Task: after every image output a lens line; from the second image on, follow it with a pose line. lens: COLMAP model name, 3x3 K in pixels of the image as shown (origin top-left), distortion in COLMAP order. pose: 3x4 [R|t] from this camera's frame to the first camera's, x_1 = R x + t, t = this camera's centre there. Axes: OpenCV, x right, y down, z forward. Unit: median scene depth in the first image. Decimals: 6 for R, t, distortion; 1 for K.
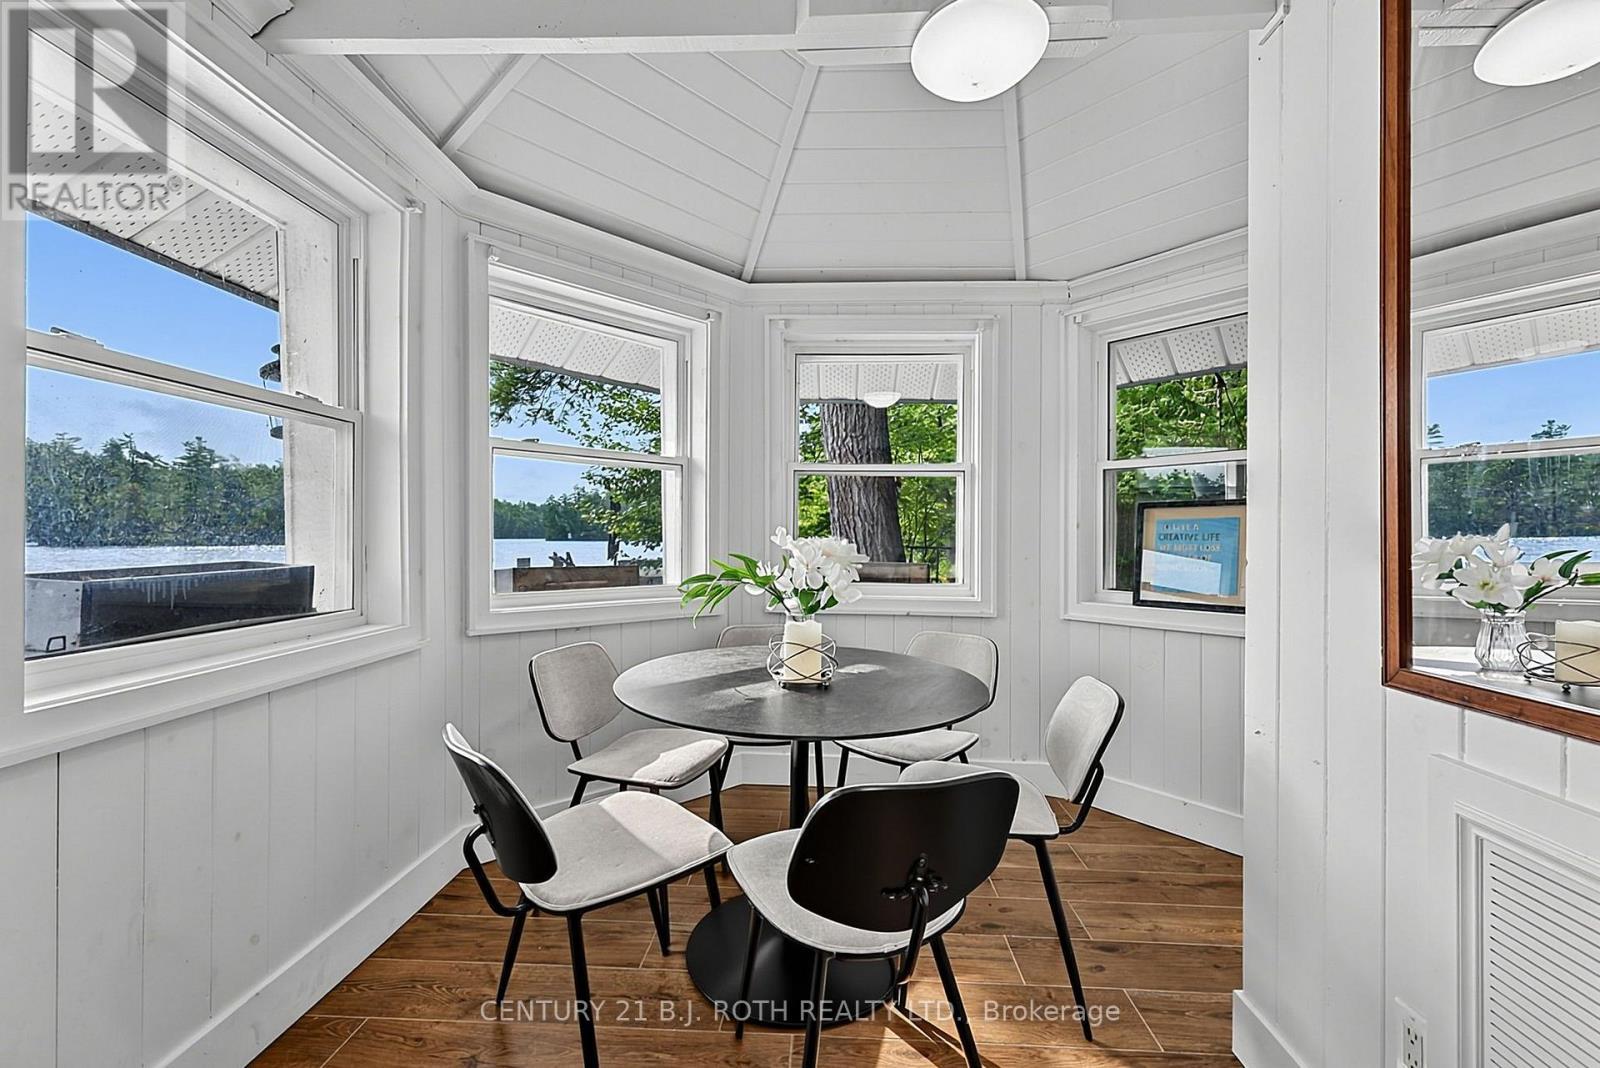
lens RADIAL K [[679.2, 0, 827.7], [0, 679.2, 532.7], [0, 0, 1]] dist [0.001374, 0.000286]
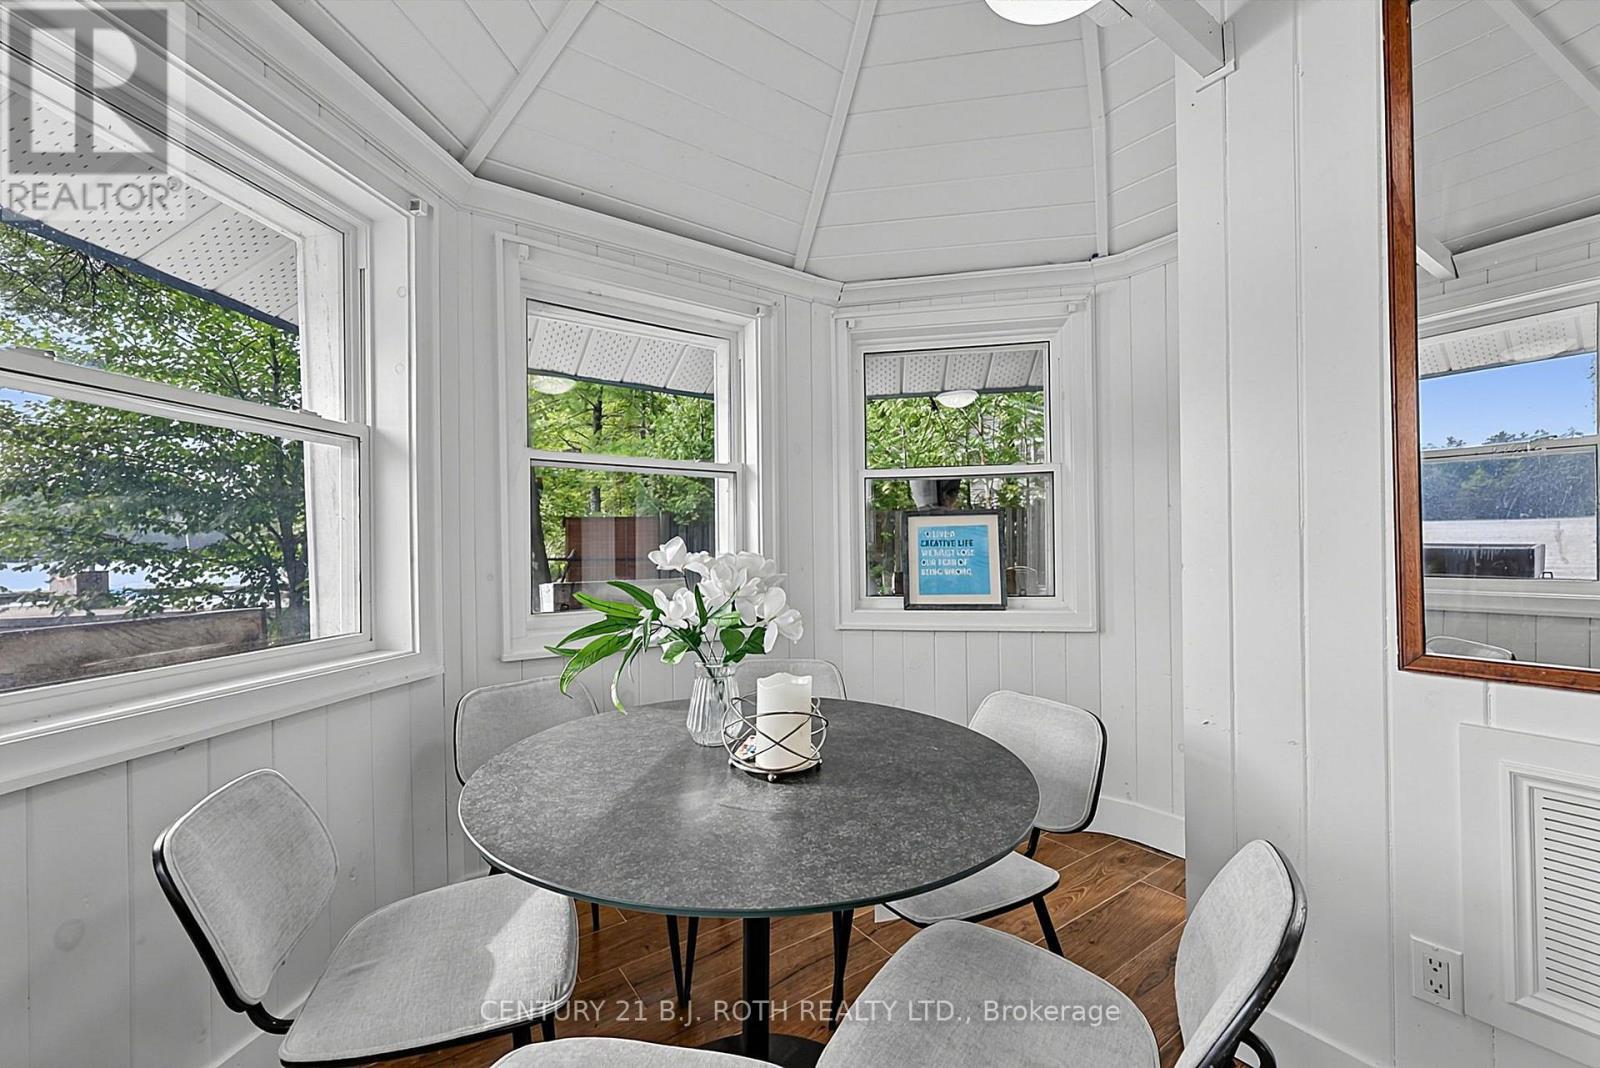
lens RADIAL K [[645.0, 0, 798.0], [0, 645.0, 536.6], [0, 0, 1]] dist [0.000756, -0.000464]
pose [[0.786455, -0.008128, 0.617595, -0.276314], [0.011407, 0.999934, -0.001366, -0.005082], [-0.617543, 0.008119, 0.786495, 0.317731]]
